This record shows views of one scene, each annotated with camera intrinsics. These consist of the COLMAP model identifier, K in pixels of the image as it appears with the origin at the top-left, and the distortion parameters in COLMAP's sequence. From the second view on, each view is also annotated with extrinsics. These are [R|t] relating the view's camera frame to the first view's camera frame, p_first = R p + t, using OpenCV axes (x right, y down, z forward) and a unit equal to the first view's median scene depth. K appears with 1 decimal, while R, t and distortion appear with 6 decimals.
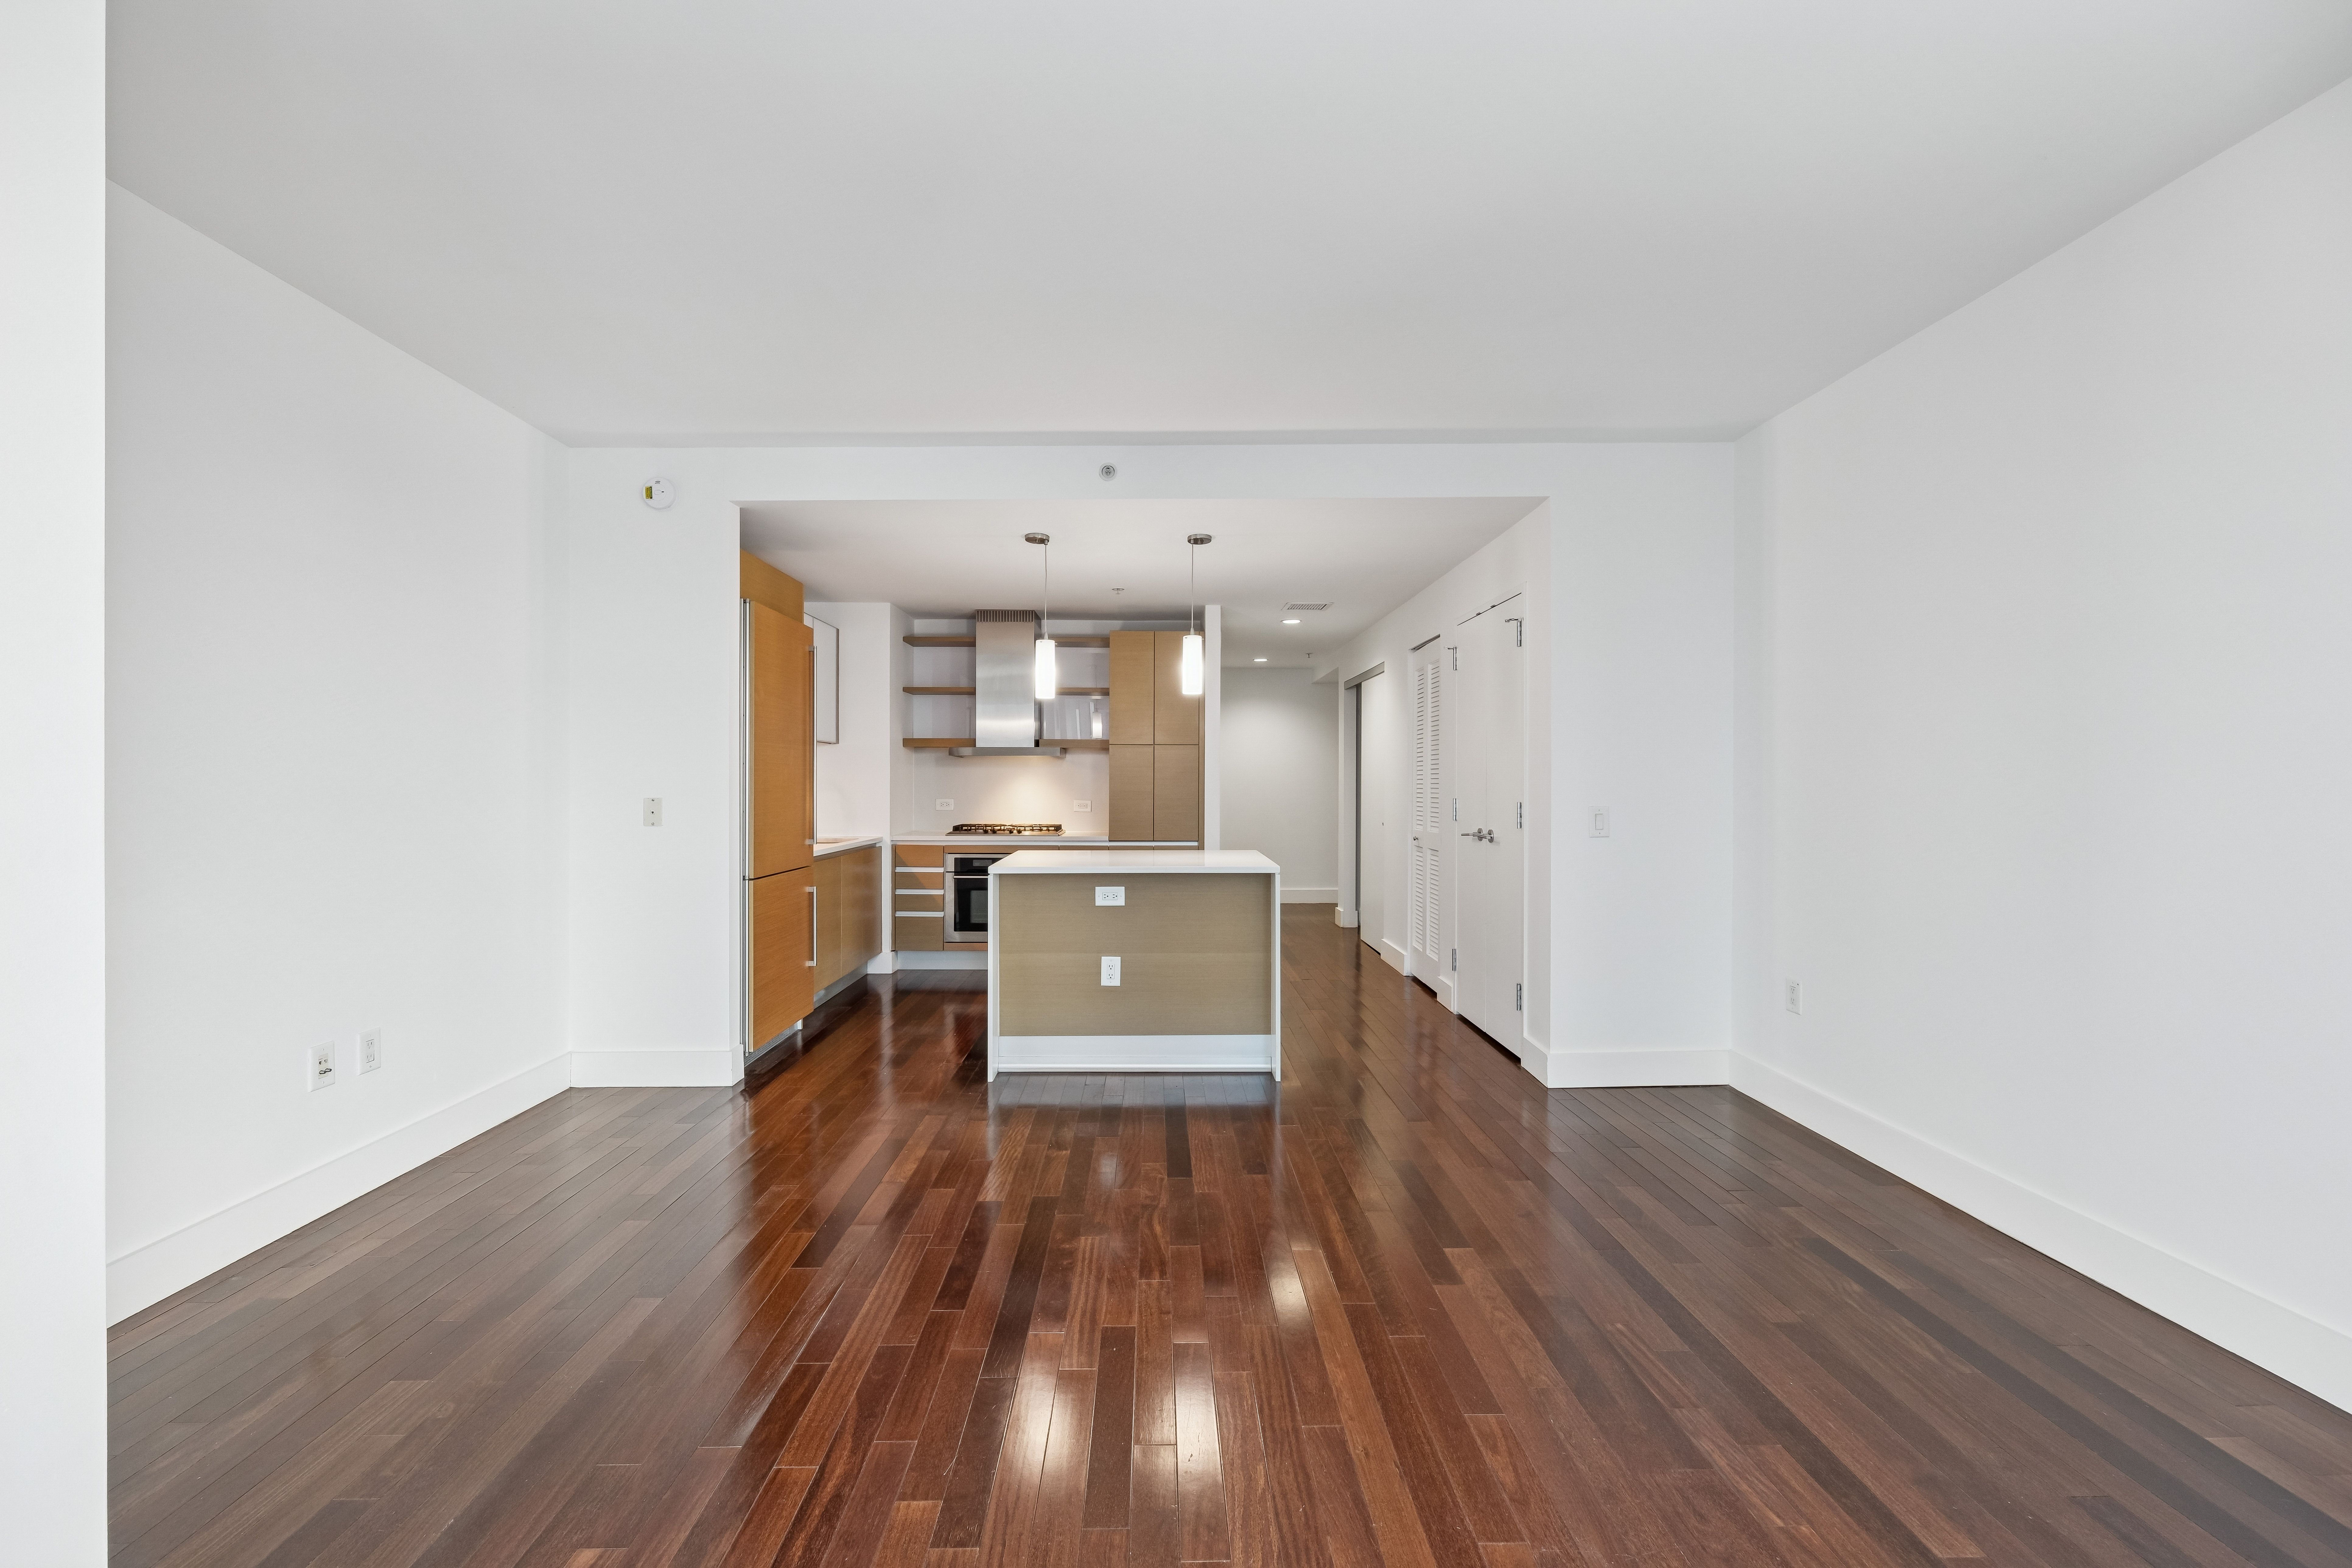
lens RADIAL K [[978.5, 0, 1168.5], [0, 978.5, 789.7], [0, 0, 1]] dist [-0.000249, -0.000035]
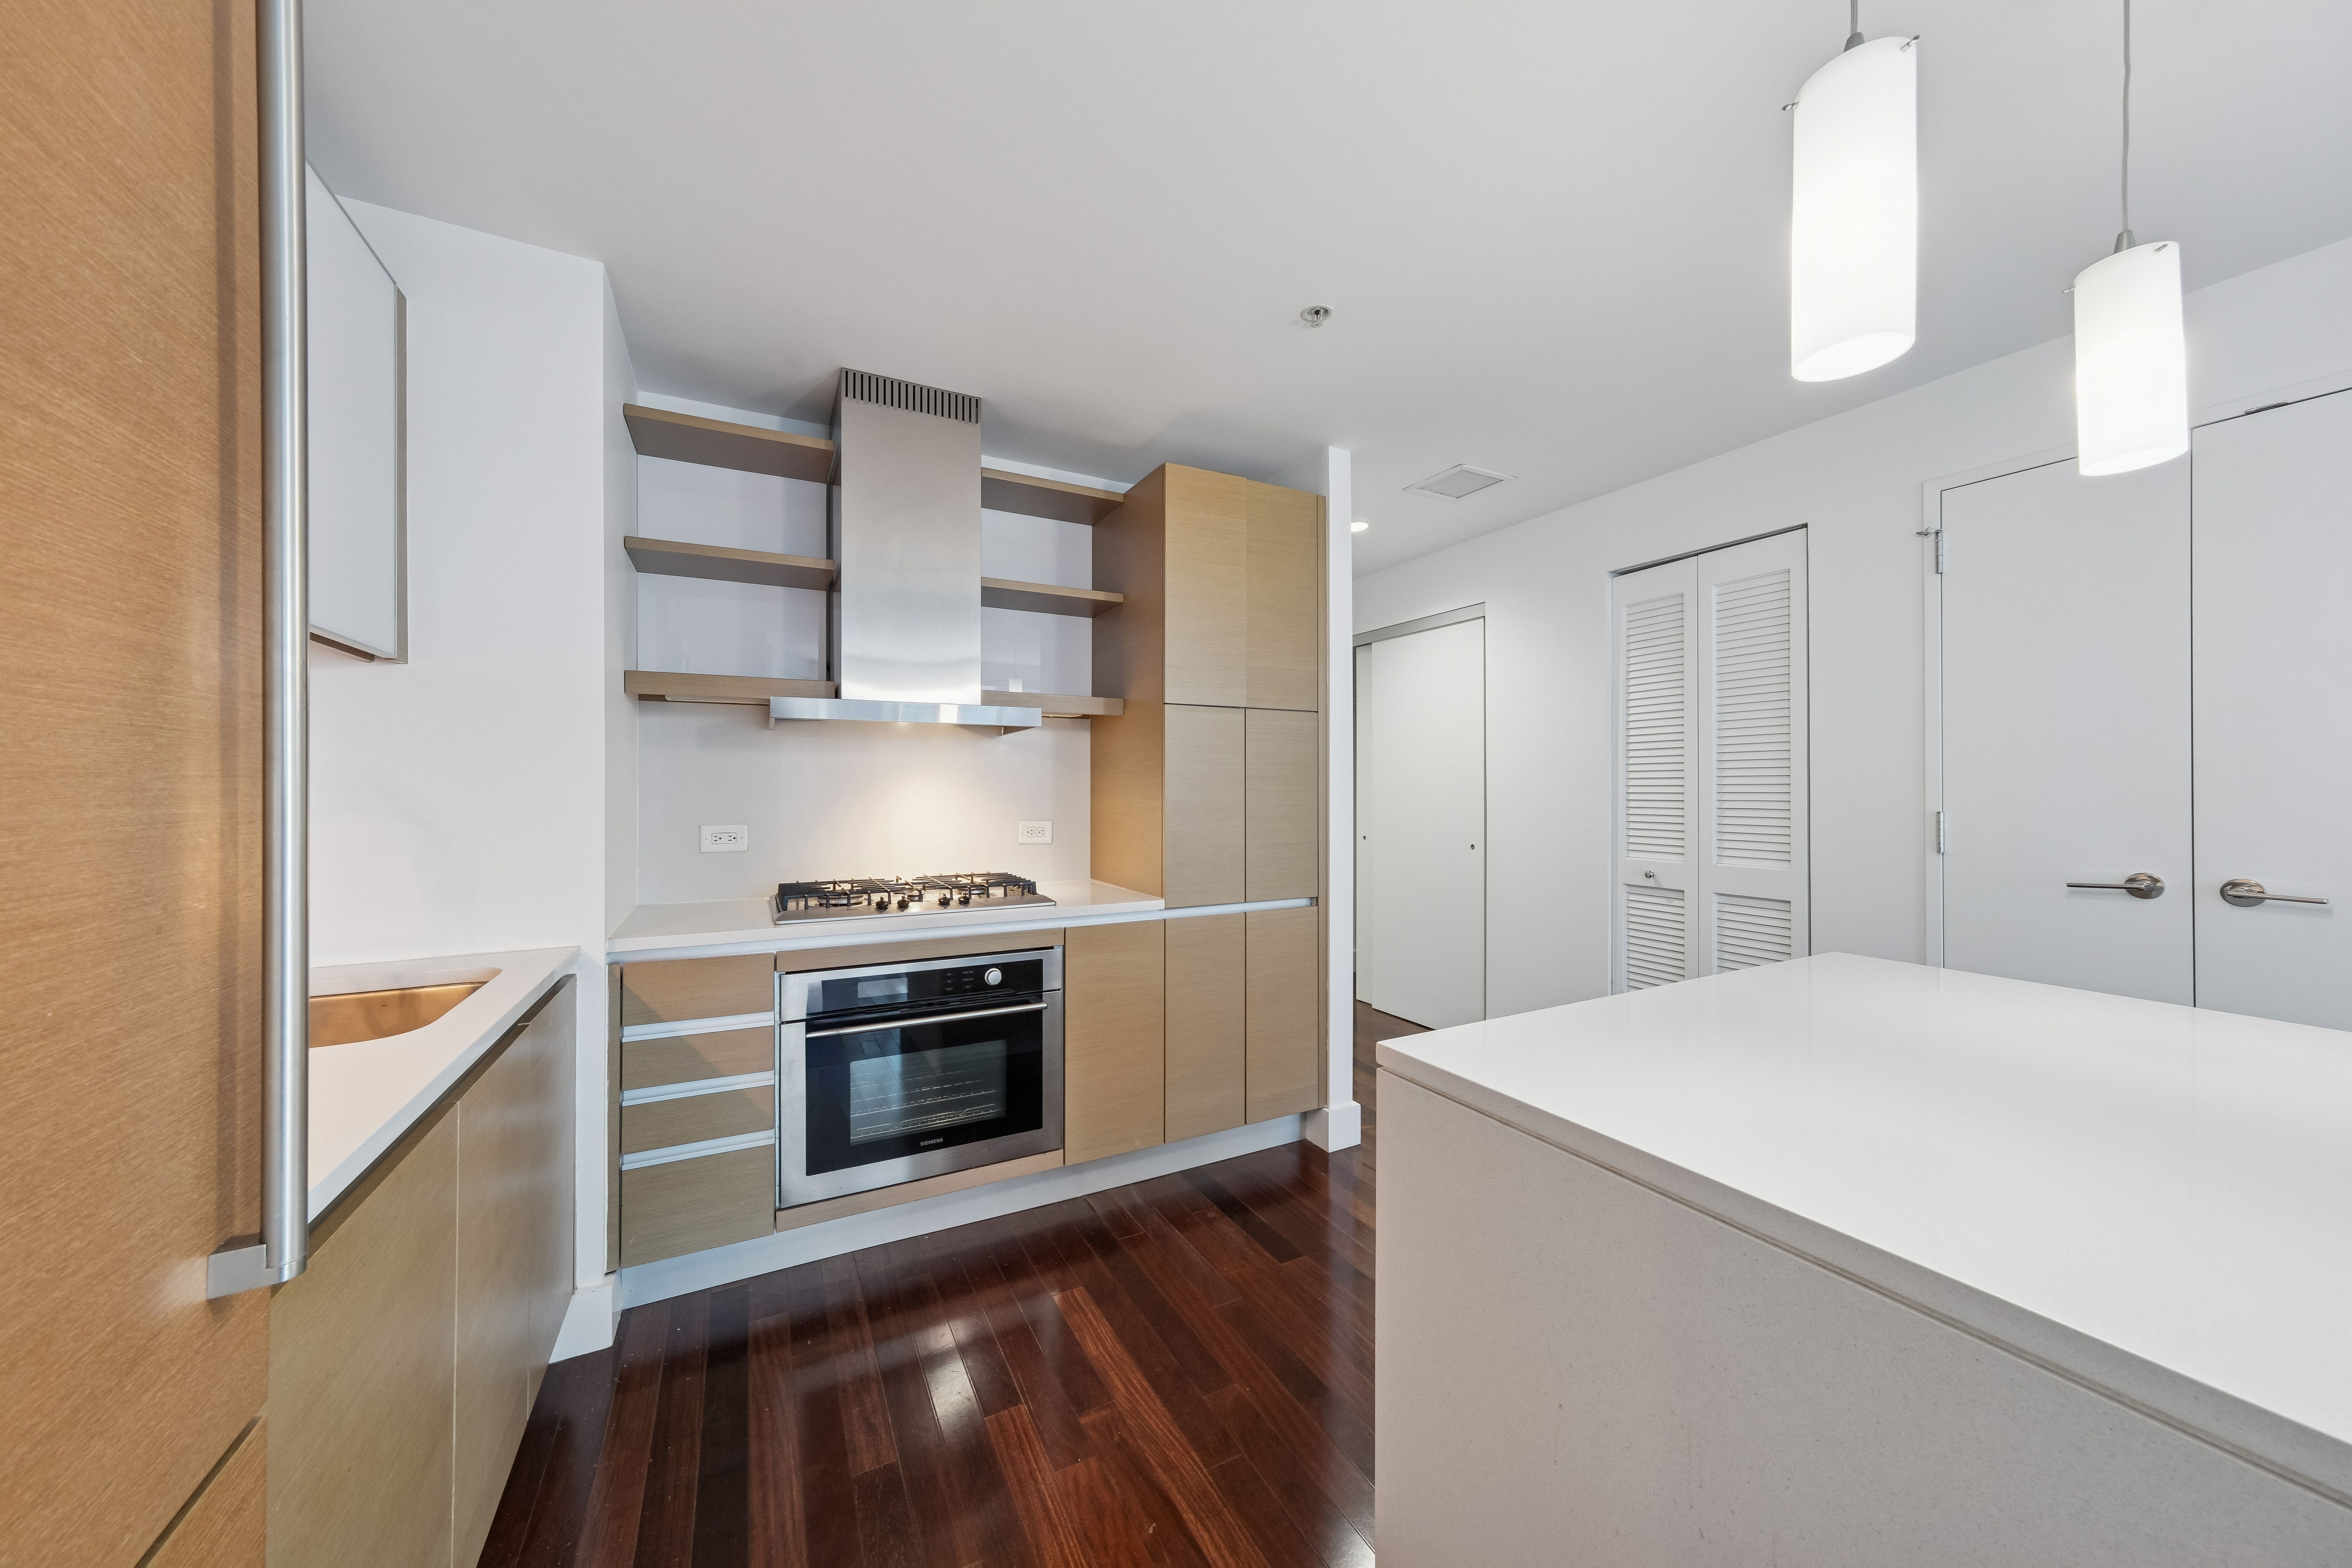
lens RADIAL K [[791.9, 0, 1183.8], [0, 791.9, 772.7], [0, 0, 1]] dist [-0.001026, 0.000033]
pose [[0.891637, -0.000028, 0.452751, -0.227085], [0.004964, 0.999940, -0.009714, -0.009193], [-0.452724, 0.010909, 0.891584, 0.652556]]
